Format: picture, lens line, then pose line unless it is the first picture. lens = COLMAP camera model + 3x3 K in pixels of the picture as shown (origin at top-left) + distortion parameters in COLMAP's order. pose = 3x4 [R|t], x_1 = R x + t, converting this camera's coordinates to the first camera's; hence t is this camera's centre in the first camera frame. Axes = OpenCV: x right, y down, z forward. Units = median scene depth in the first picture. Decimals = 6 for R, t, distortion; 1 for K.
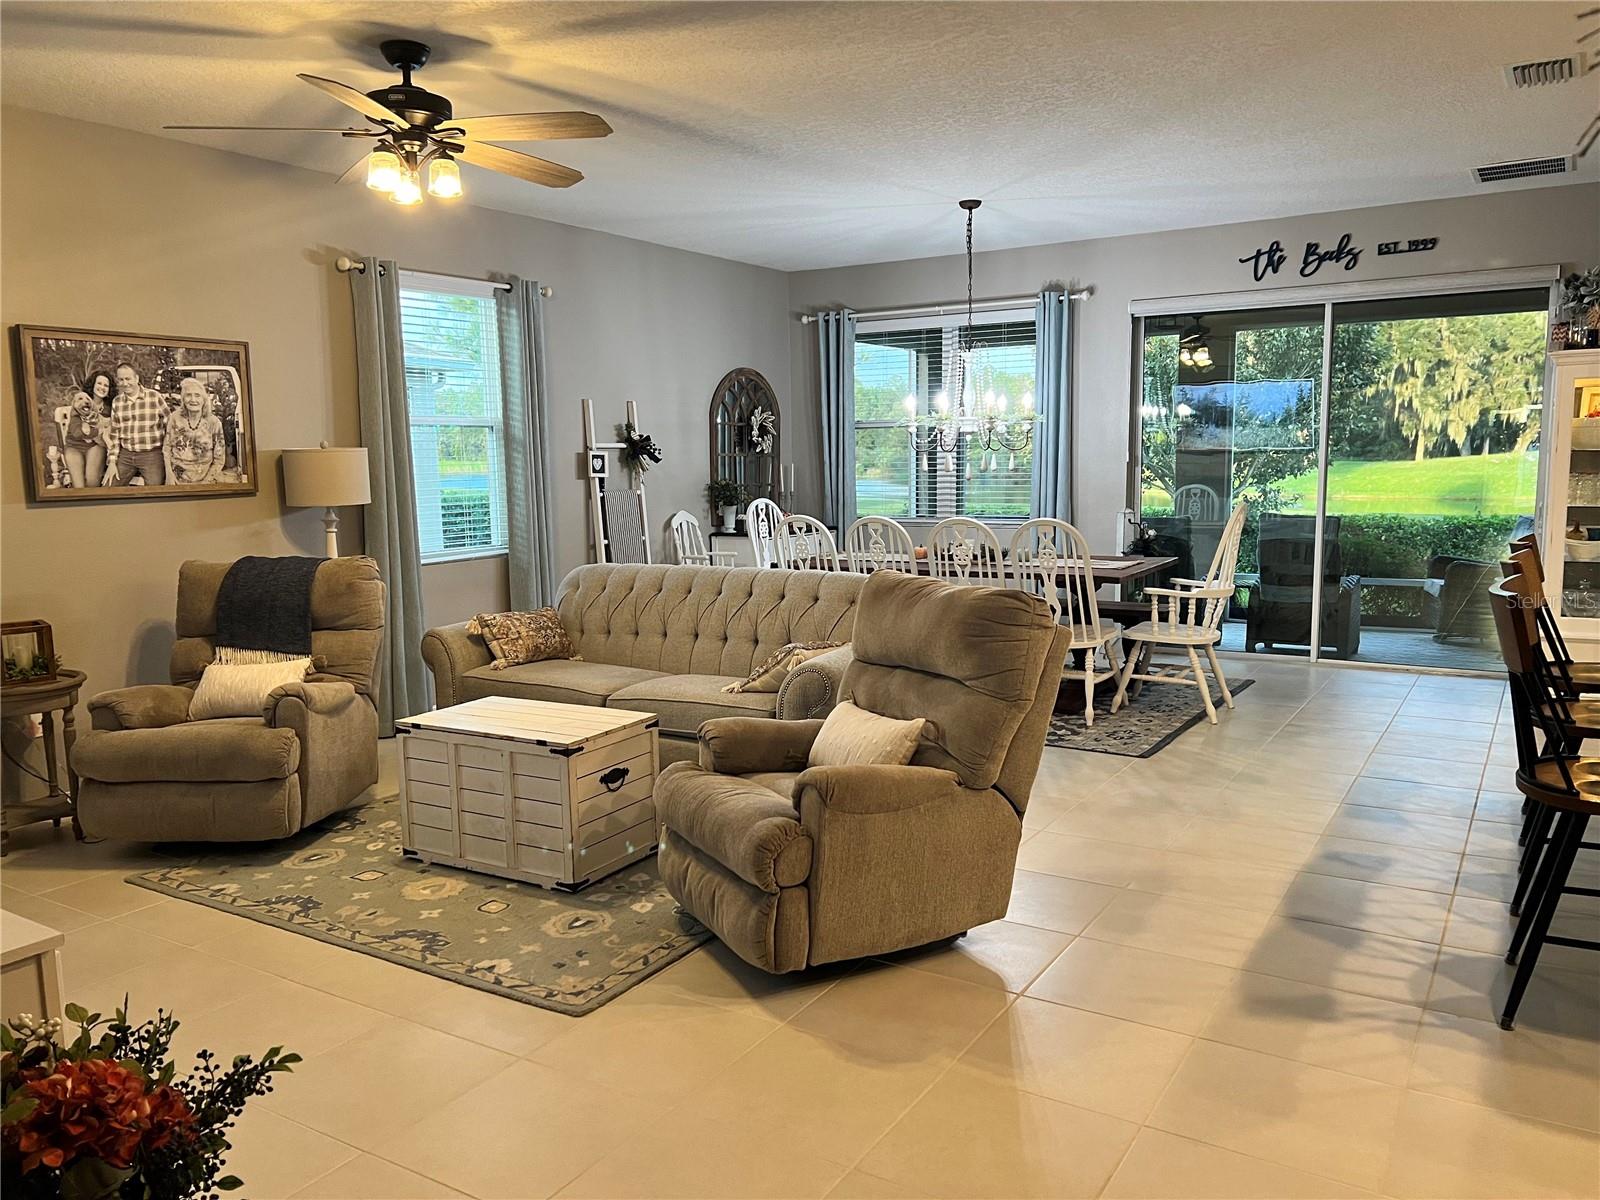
lens RADIAL K [[1196.7, 0, 800.0], [0, 1196.7, 608.6], [0, 0, 1]] dist [0.082532, -0.103184]
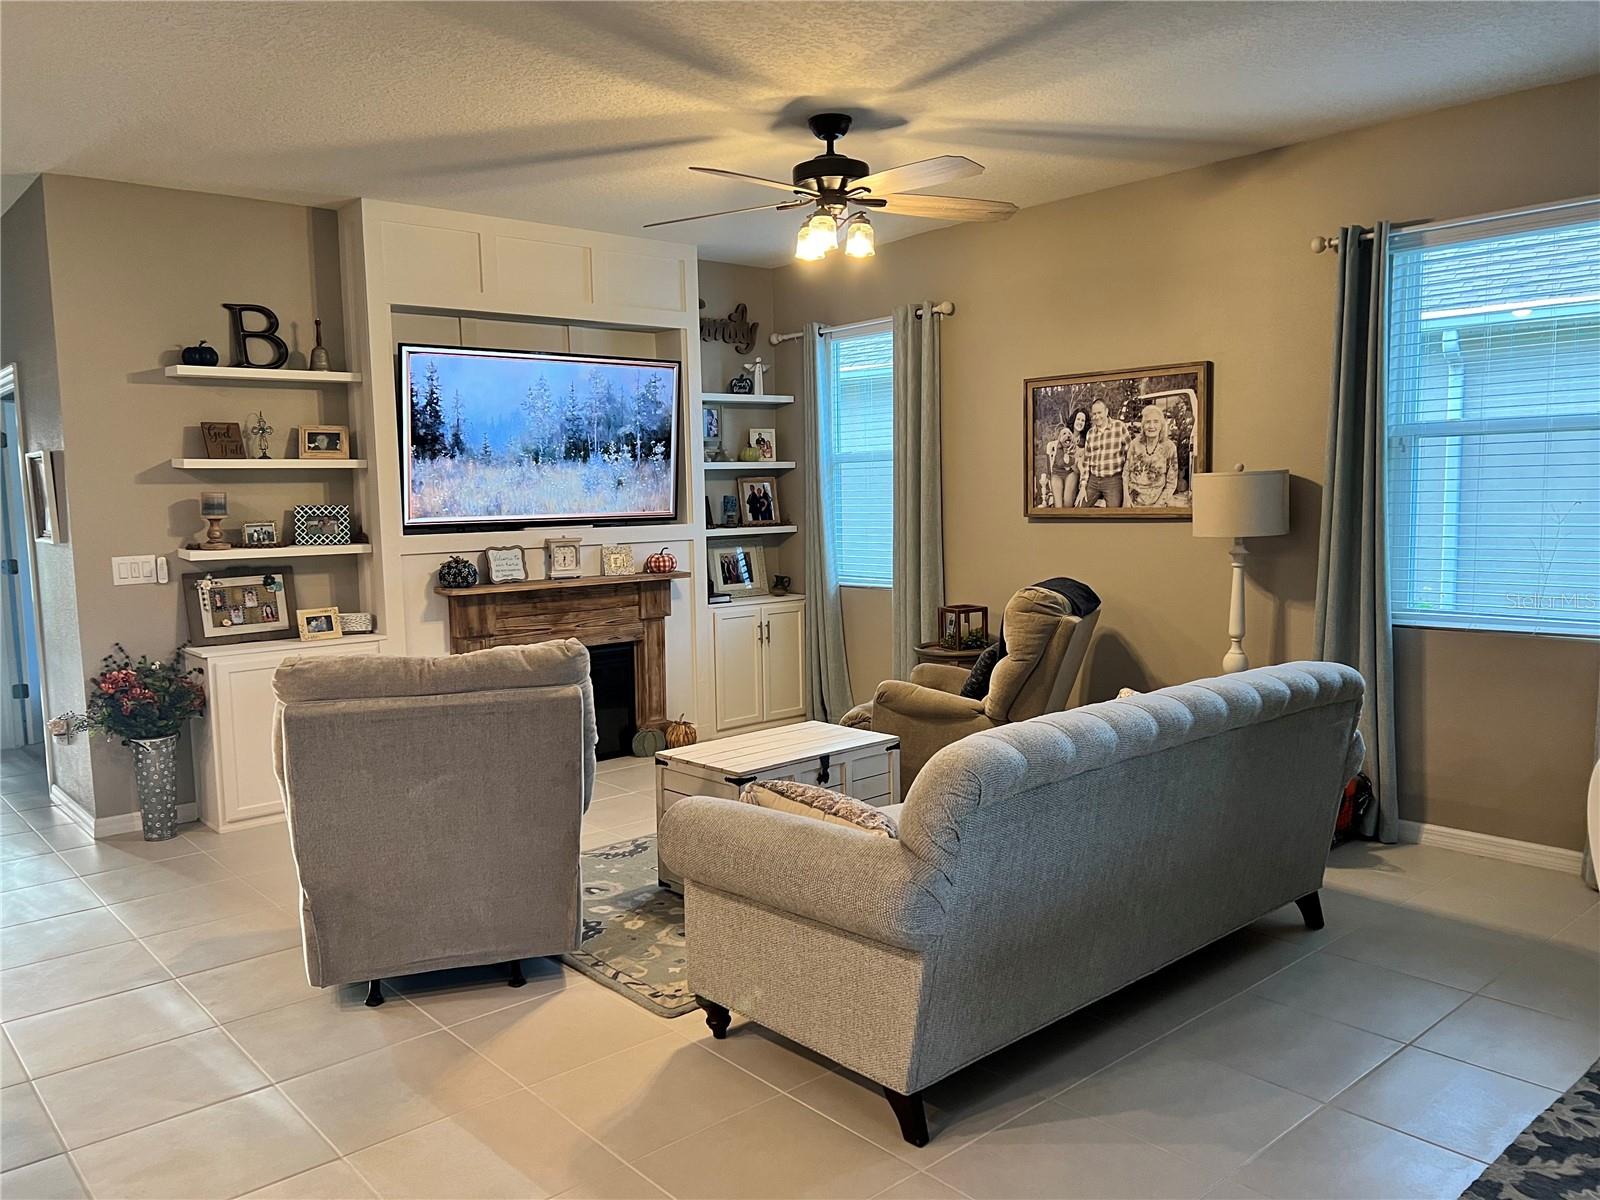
lens RADIAL K [[1196.7, 0, 800.0], [0, 1196.7, 608.6], [0, 0, 1]] dist [0.082532, -0.103184]
pose [[-0.289016, 0.116739, -0.950180, 0.602322], [-0.100609, 0.983337, 0.151415, -0.149141], [0.952023, 0.139358, -0.272455, 1.048996]]
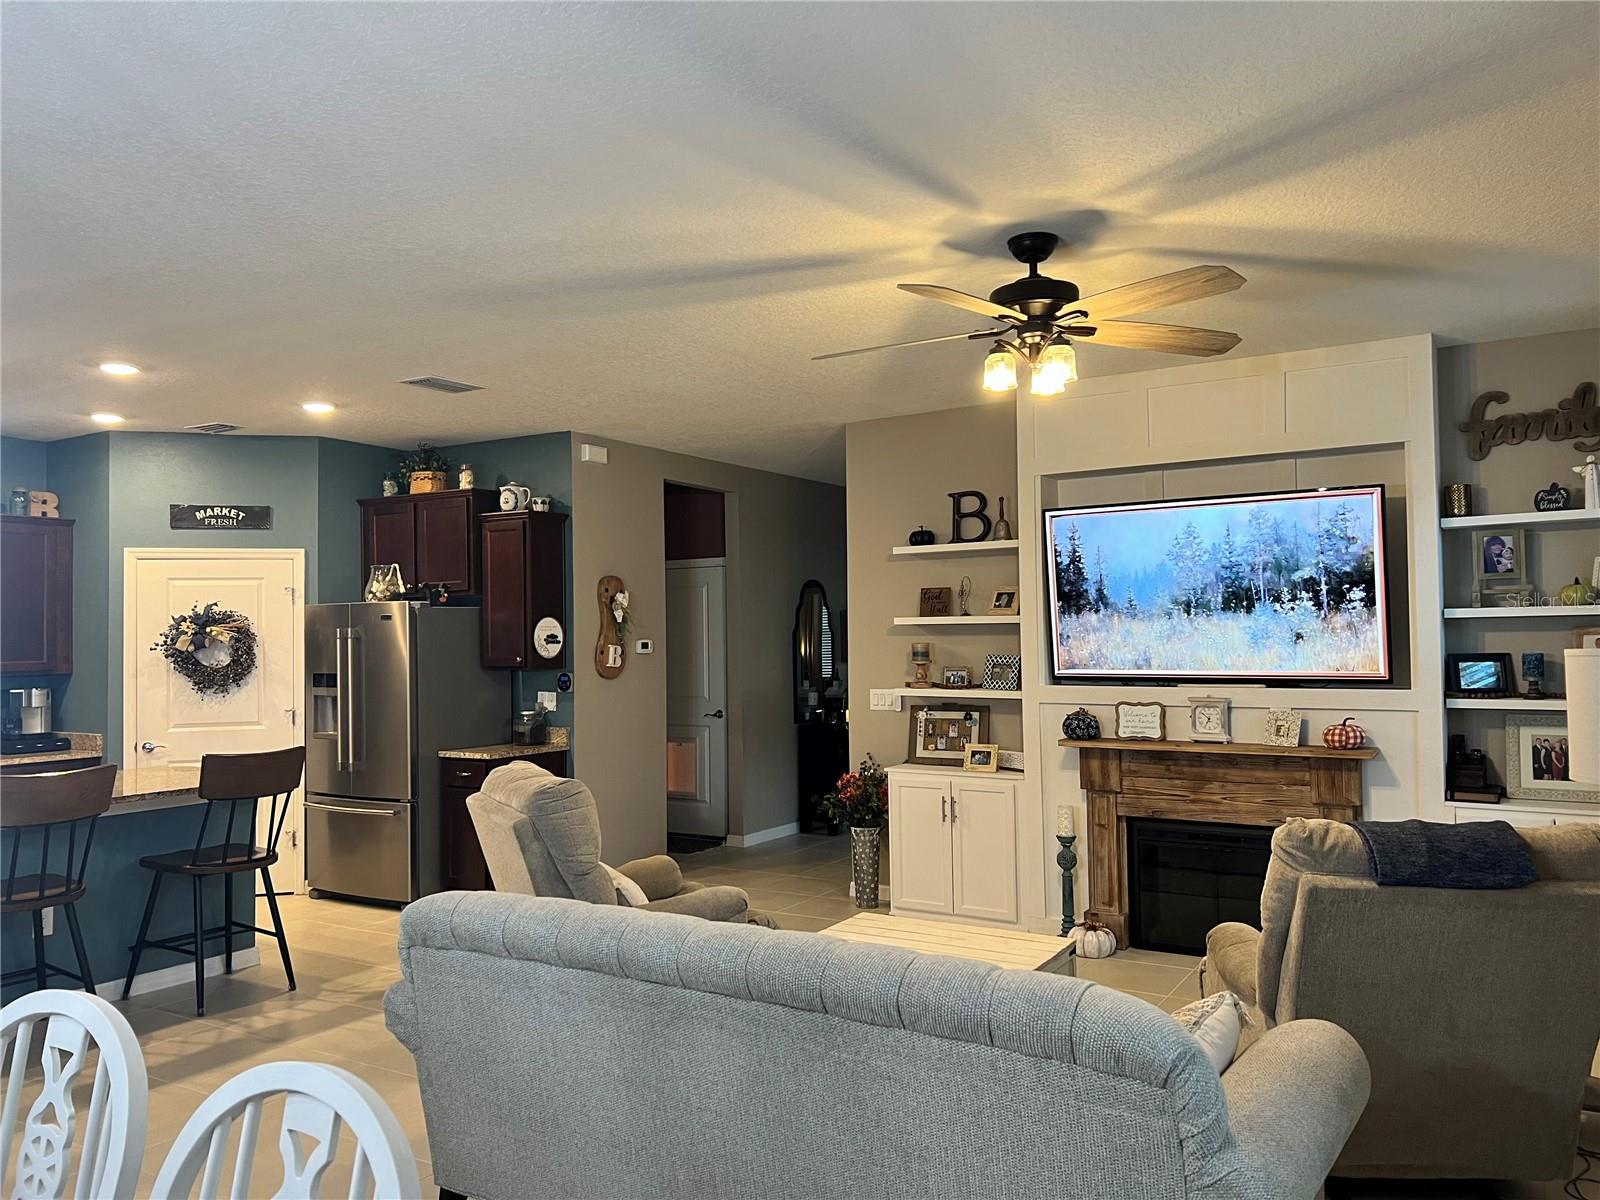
lens RADIAL K [[1196.7, 0, 800.0], [0, 1196.7, 608.6], [0, 0, 1]] dist [0.082532, -0.103184]
pose [[-0.999572, 0.029107, -0.002770, -0.102913], [0.028624, 0.993473, 0.110421, -0.222789], [0.005966, 0.110294, -0.993881, 1.553571]]
